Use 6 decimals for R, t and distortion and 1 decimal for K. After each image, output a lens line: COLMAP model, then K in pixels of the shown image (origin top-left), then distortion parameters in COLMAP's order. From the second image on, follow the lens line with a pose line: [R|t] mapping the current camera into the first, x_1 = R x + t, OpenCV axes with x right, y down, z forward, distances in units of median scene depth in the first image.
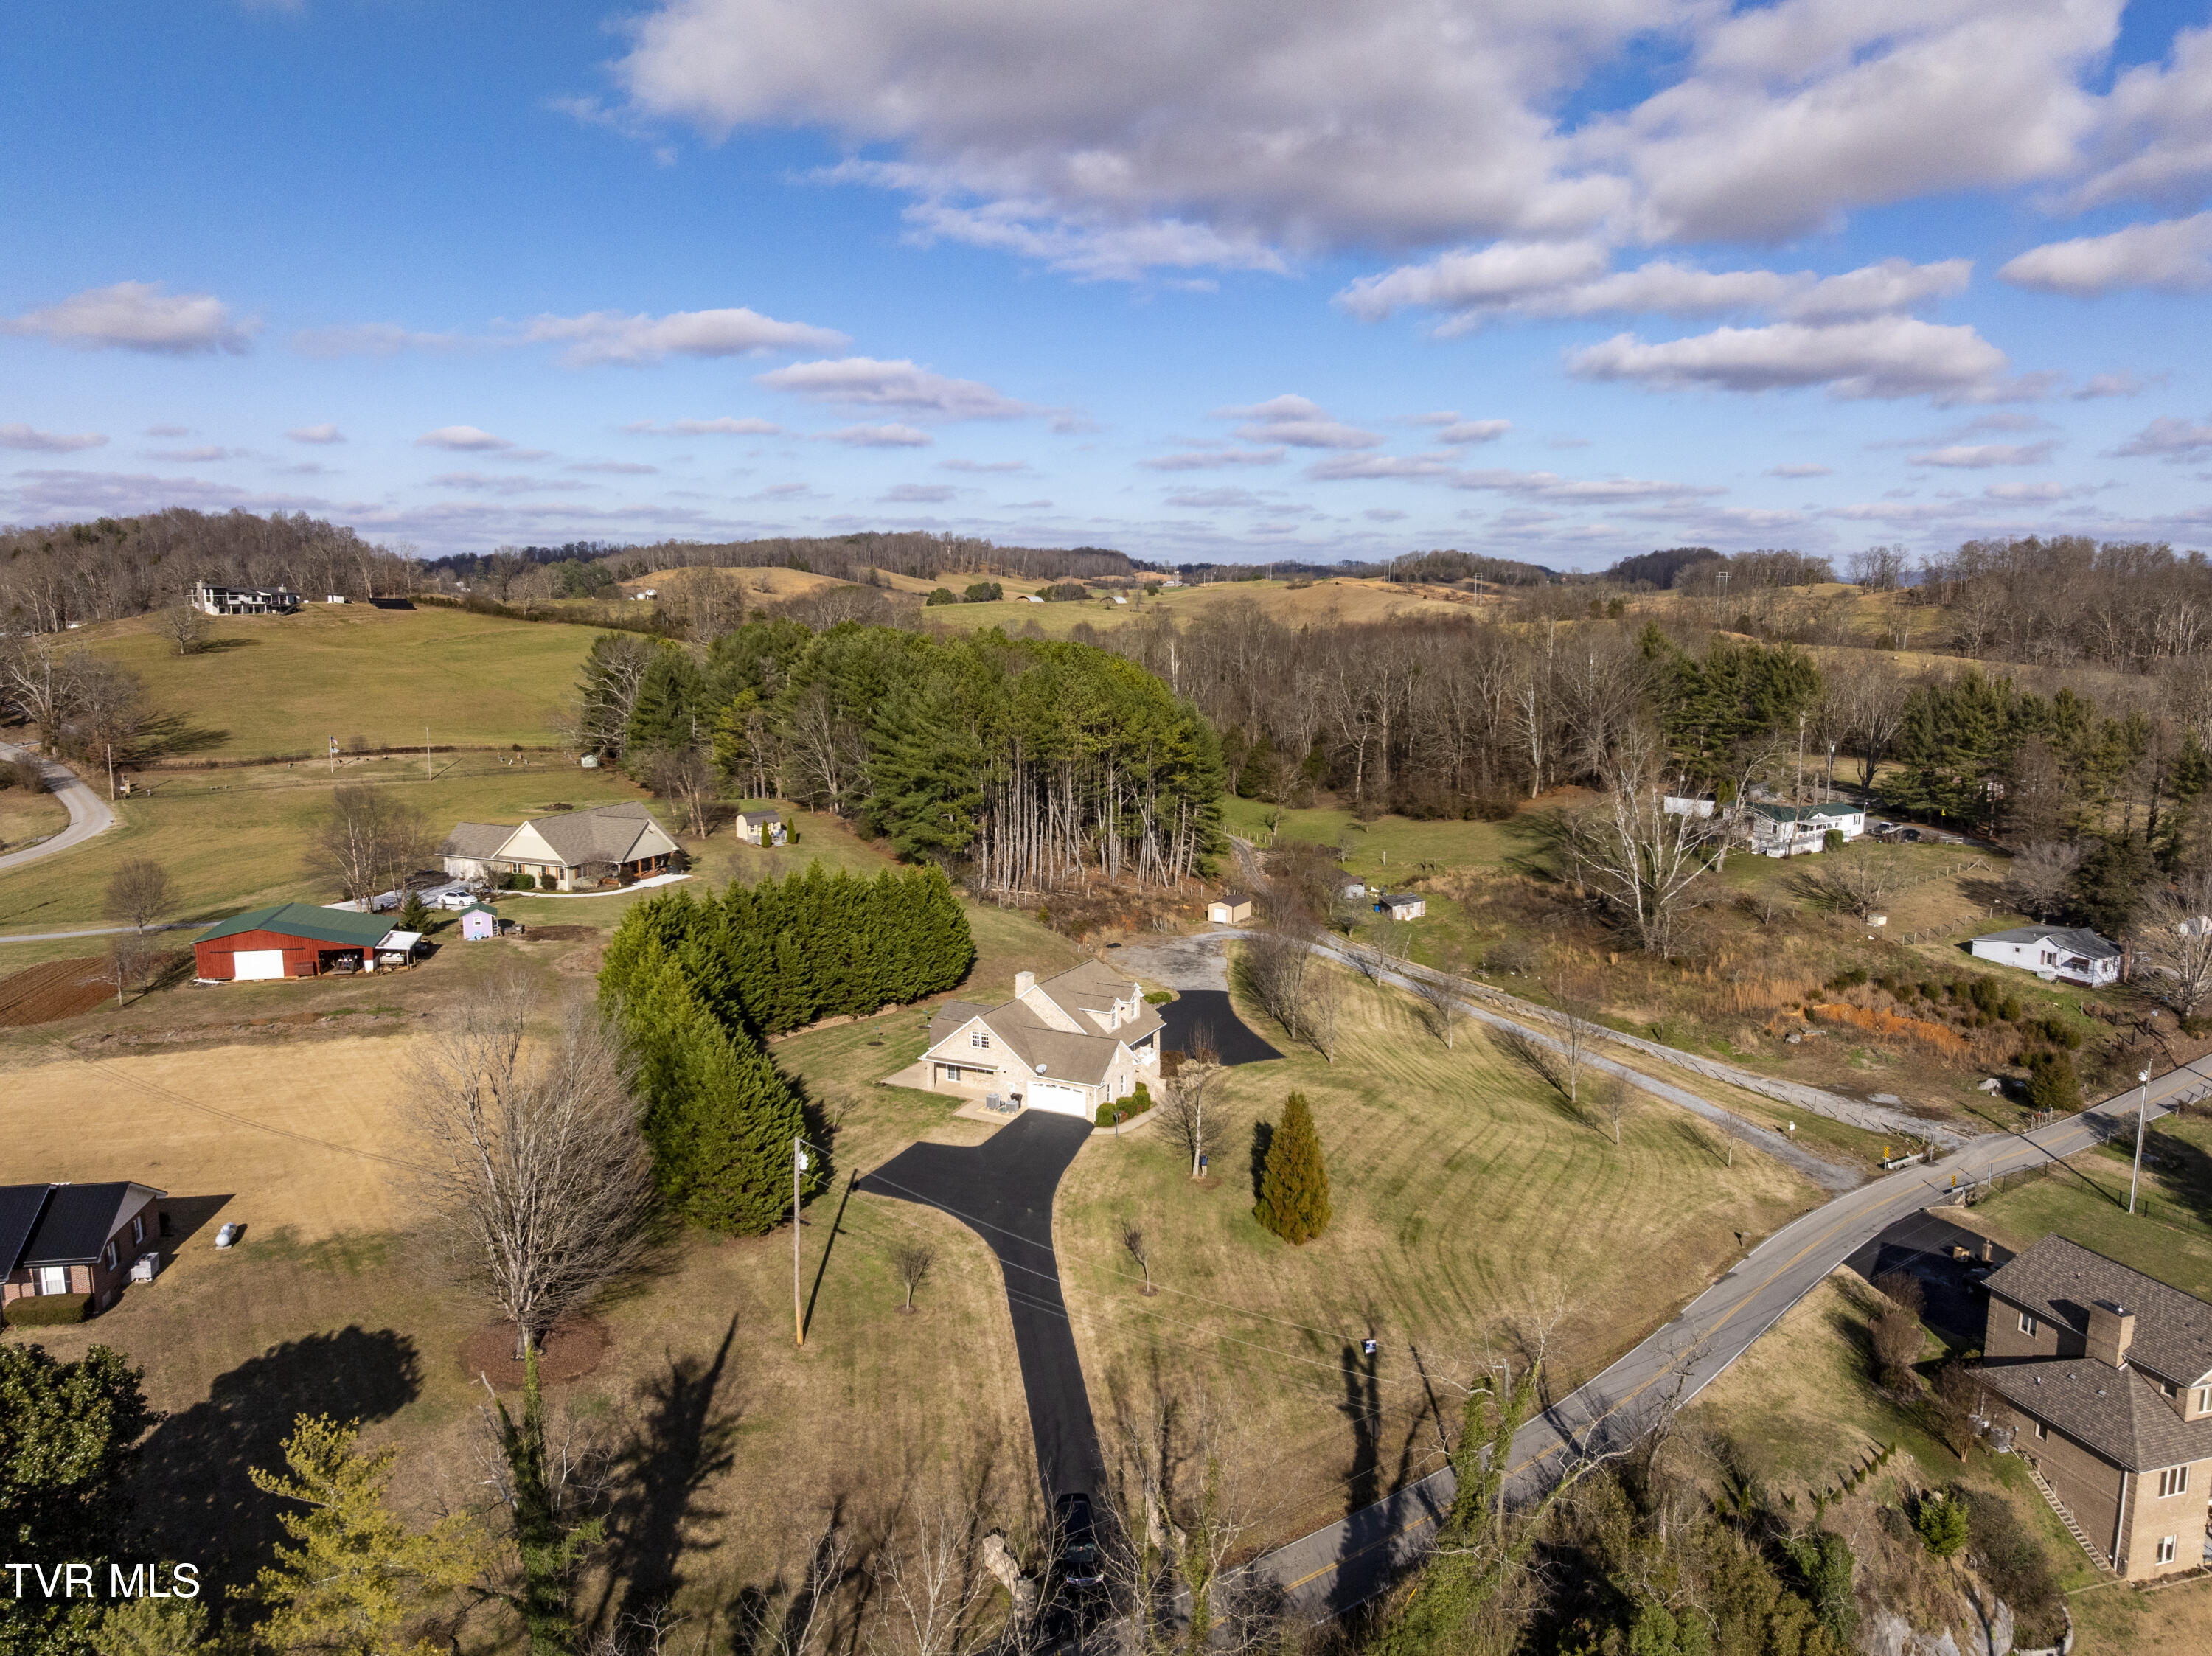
lens RADIAL K [[1539.2, 0, 1110.3], [0, 1539.2, 923.3], [0, 0, 1]] dist [-0.039825, 0.005675]
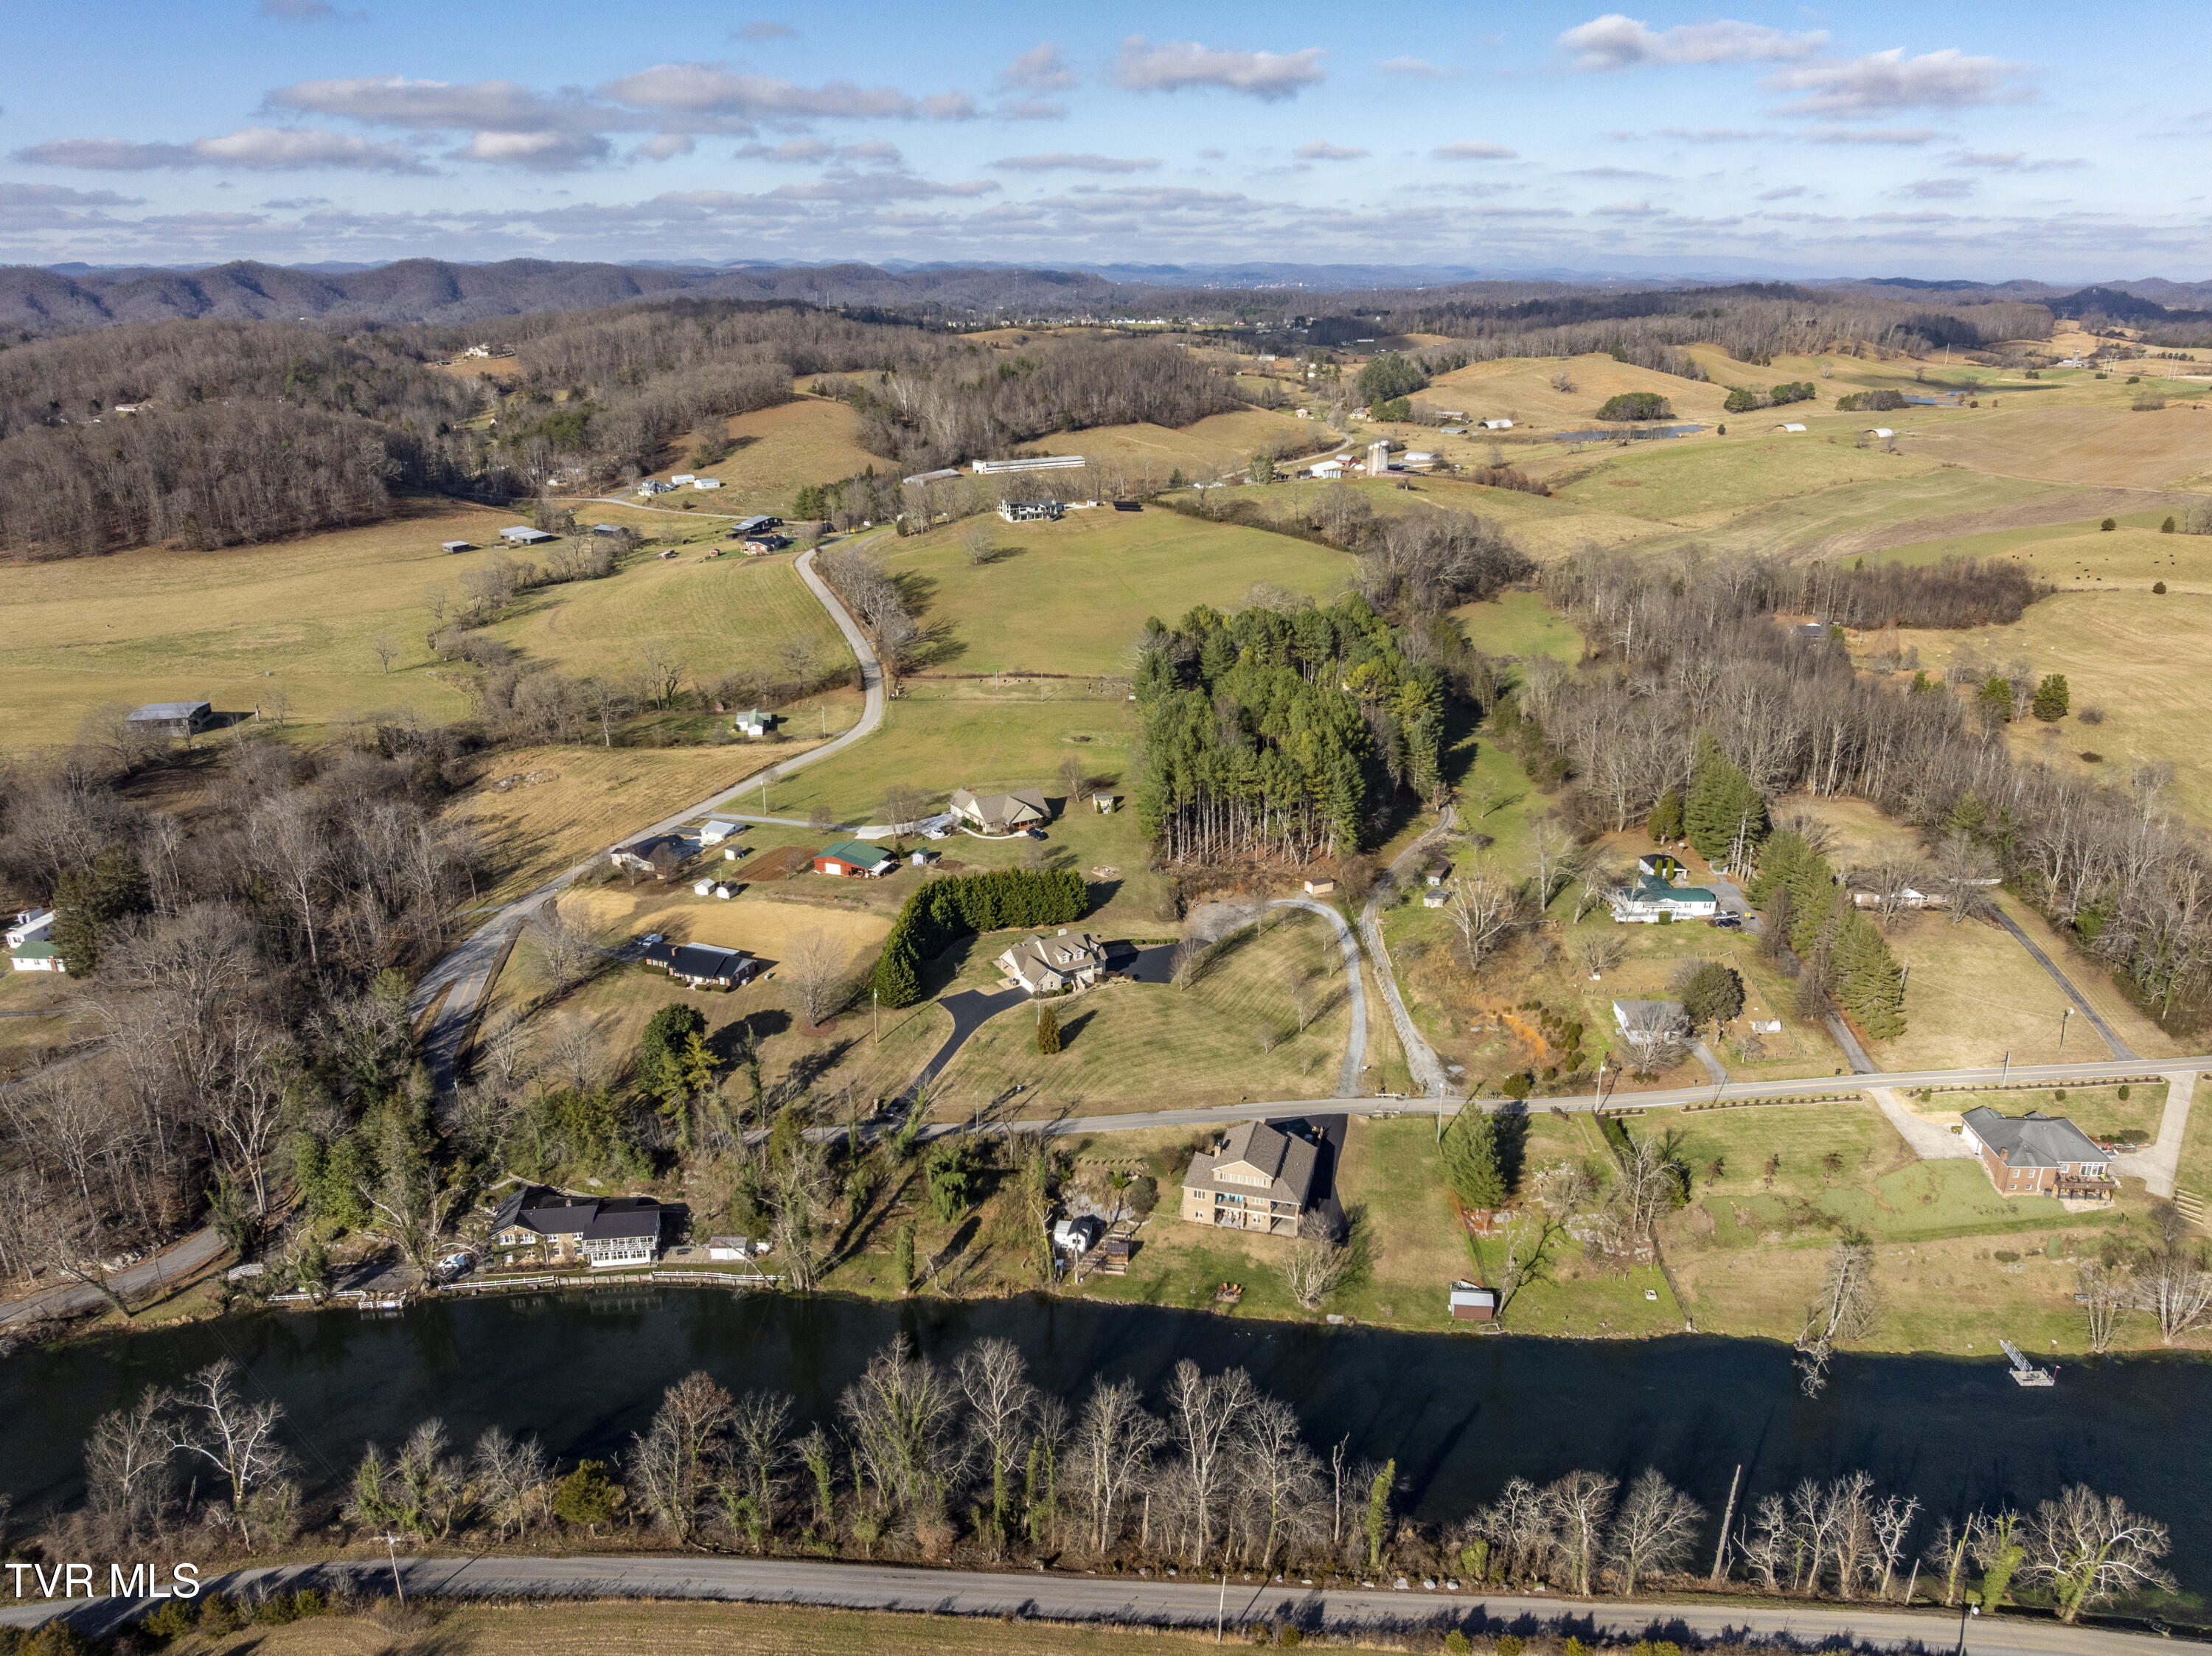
lens RADIAL K [[1563.3, 0, 1114.9], [0, 1563.3, 830.5], [0, 0, 1]] dist [-0.038440, 0.002856]
pose [[0.841487, 0.177825, -0.510175, 1.017888], [-0.112526, 0.981259, 0.156423, -0.422628], [0.528430, -0.074219, 0.845727, -0.876304]]
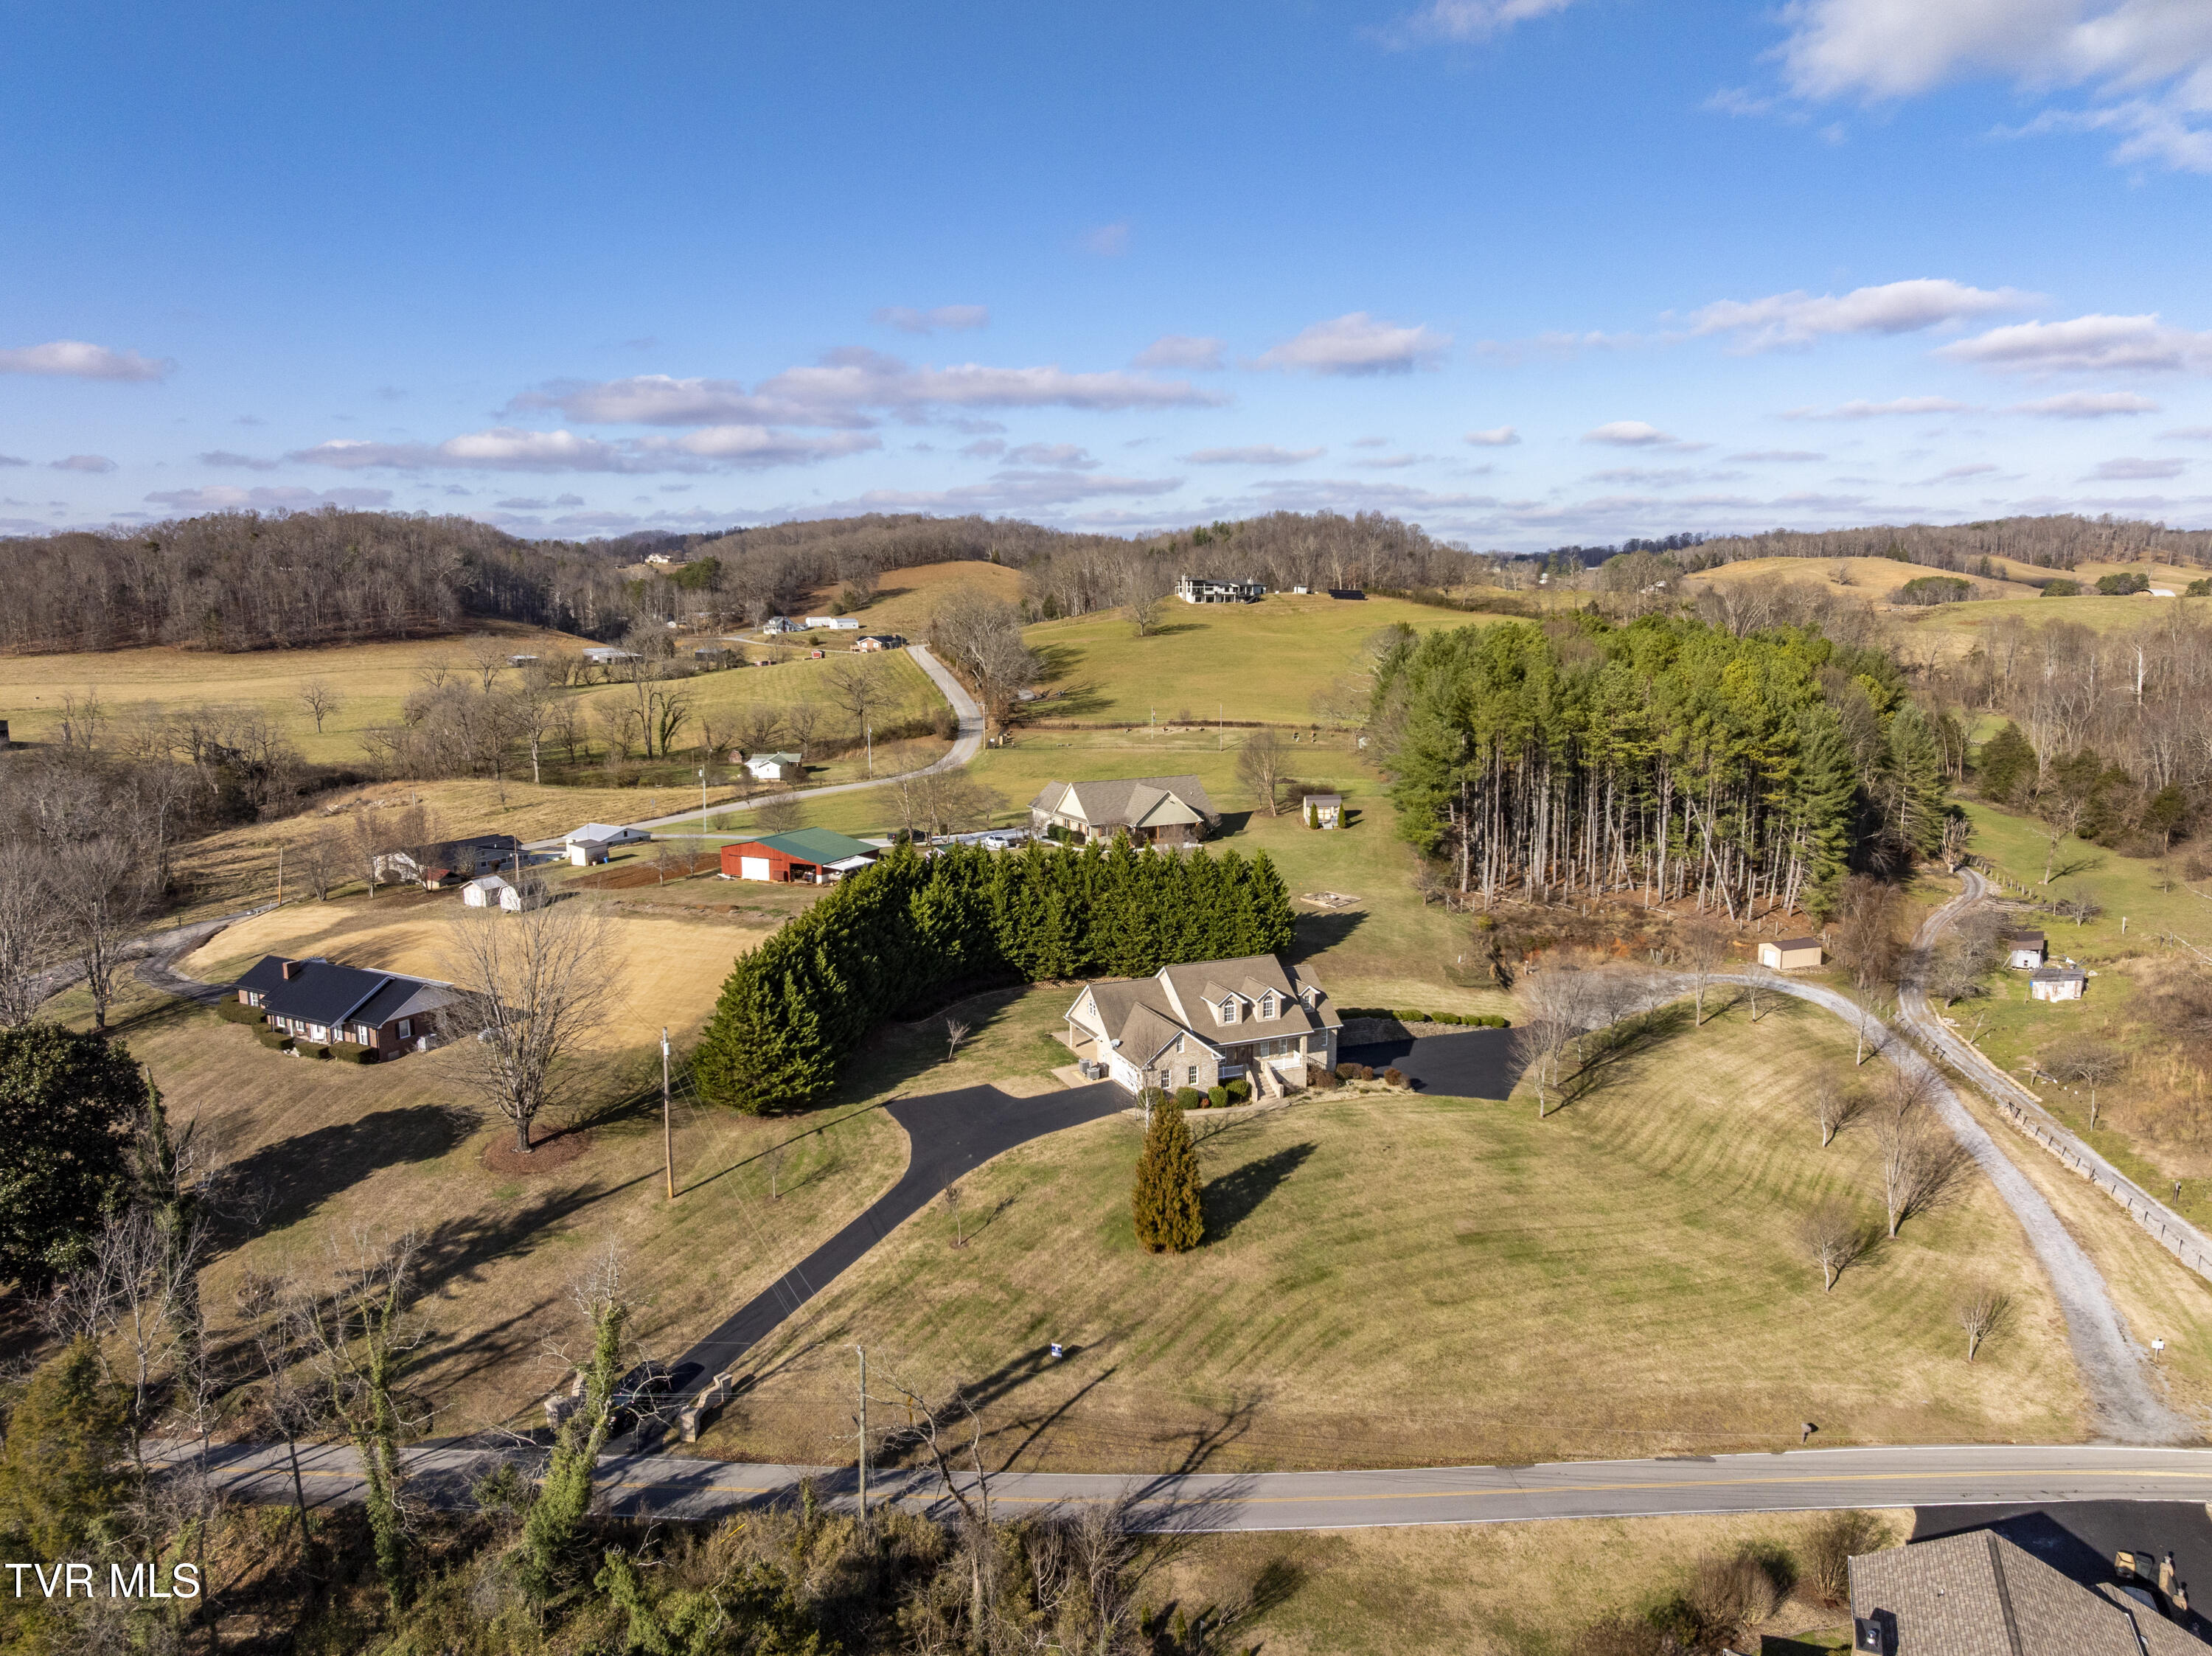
lens RADIAL K [[1563.3, 0, 1114.9], [0, 1563.3, 830.5], [0, 0, 1]] dist [-0.038440, 0.002856]
pose [[0.764903, 0.092709, -0.637438, 0.419277], [-0.127910, 0.991743, -0.009248, -0.025830], [0.631318, 0.088608, 0.770446, 0.117754]]
